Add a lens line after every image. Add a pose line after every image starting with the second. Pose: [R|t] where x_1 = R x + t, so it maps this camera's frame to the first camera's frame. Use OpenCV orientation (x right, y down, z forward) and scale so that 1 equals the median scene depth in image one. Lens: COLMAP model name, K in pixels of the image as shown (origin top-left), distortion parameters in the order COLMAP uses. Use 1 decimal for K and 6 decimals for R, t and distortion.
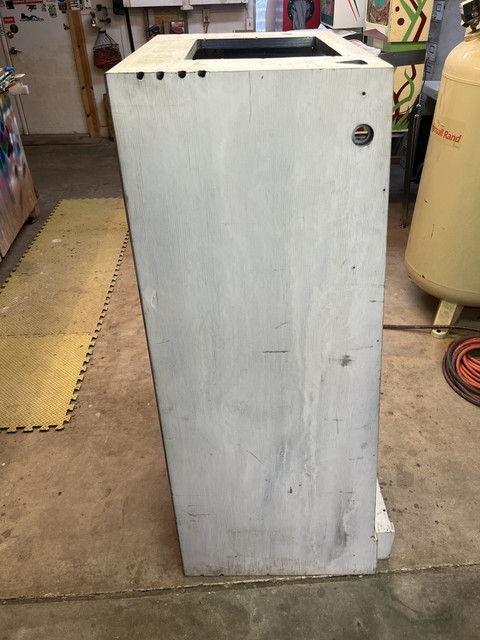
lens RADIAL K [[492.9, 0, 240.0], [0, 492.9, 320.0], [0, 0, 1]] dist [0.002128, -0.053804]
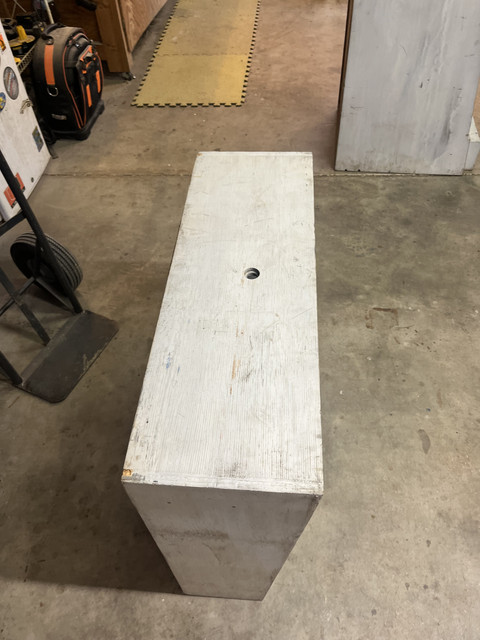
lens RADIAL K [[482.0, 0, 235.5], [0, 482.0, 328.7], [0, 0, 1]] dist [0.052121, -0.080662]
pose [[0.988881, 0.082966, -0.123416, -0.205734], [-0.042709, 0.953391, 0.298701, 0.584593], [0.142446, -0.290109, 0.946333, -0.705183]]
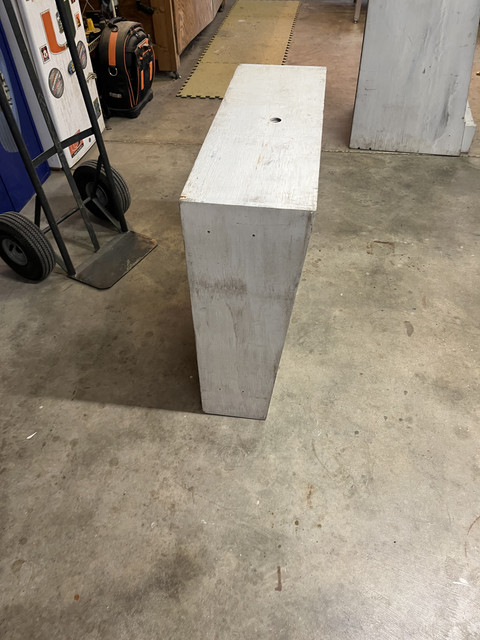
lens RADIAL K [[481.5, 0, 242.6], [0, 481.5, 338.3], [0, 0, 1]] dist [0.057296, -0.082859]
pose [[0.979154, 0.137933, -0.149100, -0.143018], [-0.103173, 0.970060, 0.219862, 0.899413], [0.174963, -0.199896, 0.964069, -1.005858]]
